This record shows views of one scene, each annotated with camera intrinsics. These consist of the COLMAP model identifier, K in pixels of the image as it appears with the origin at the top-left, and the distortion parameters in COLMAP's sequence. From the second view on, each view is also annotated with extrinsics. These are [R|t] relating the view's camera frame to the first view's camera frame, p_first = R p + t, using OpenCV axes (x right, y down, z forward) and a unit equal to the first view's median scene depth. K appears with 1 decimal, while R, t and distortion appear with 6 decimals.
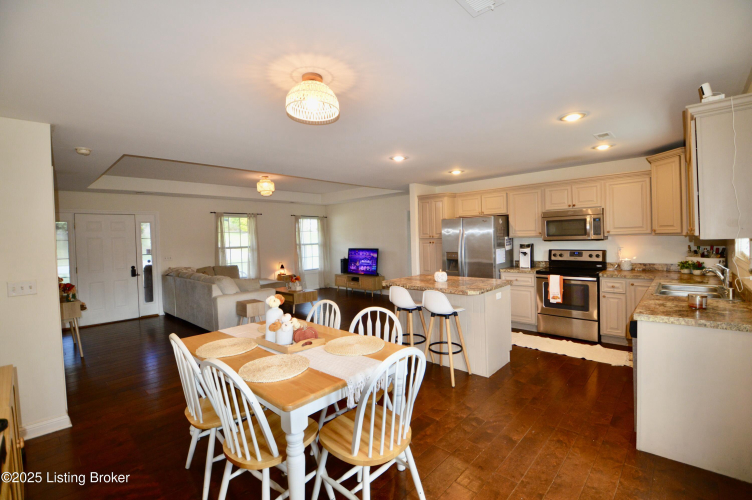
lens RADIAL K [[334.7, 0, 376.2], [0, 334.7, 246.5], [0, 0, 1]] dist [0.000879, -0.000042]
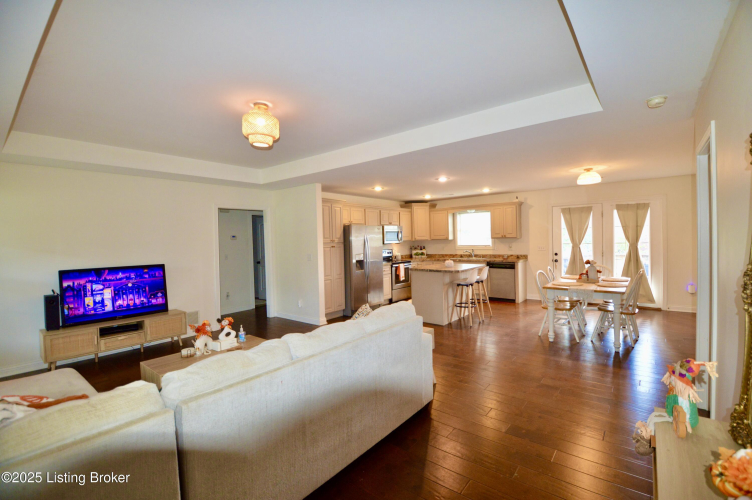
lens RADIAL K [[334.7, 0, 379.0], [0, 334.7, 248.9], [0, 0, 1]] dist [0.000879, -0.000042]
pose [[-0.071108, -0.000891, 0.997468, -0.902953], [0.053840, 0.998538, 0.004730, -0.004083], [-0.996014, 0.054040, -0.070956, 0.978557]]
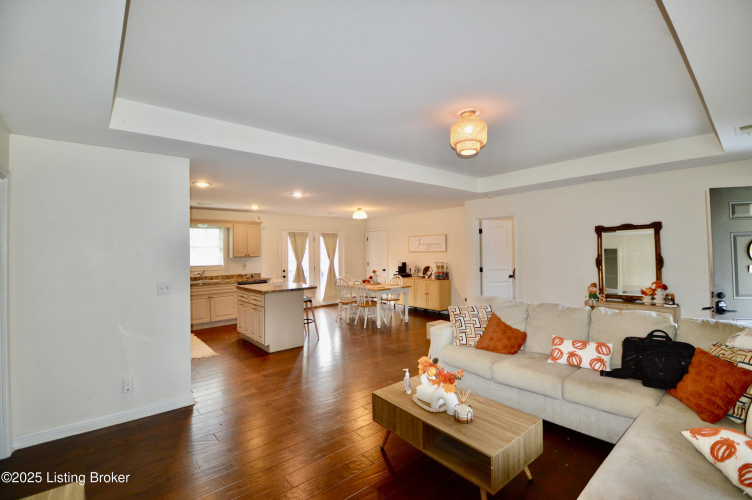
lens RADIAL K [[334.7, 0, 379.7], [0, 334.7, 248.2], [0, 0, 1]] dist [0.000879, -0.000042]
pose [[-0.994902, 0.046210, 0.089632, -0.078358], [0.047535, 0.998789, 0.012708, -0.049030], [-0.088936, 0.016904, -0.995894, 1.815202]]
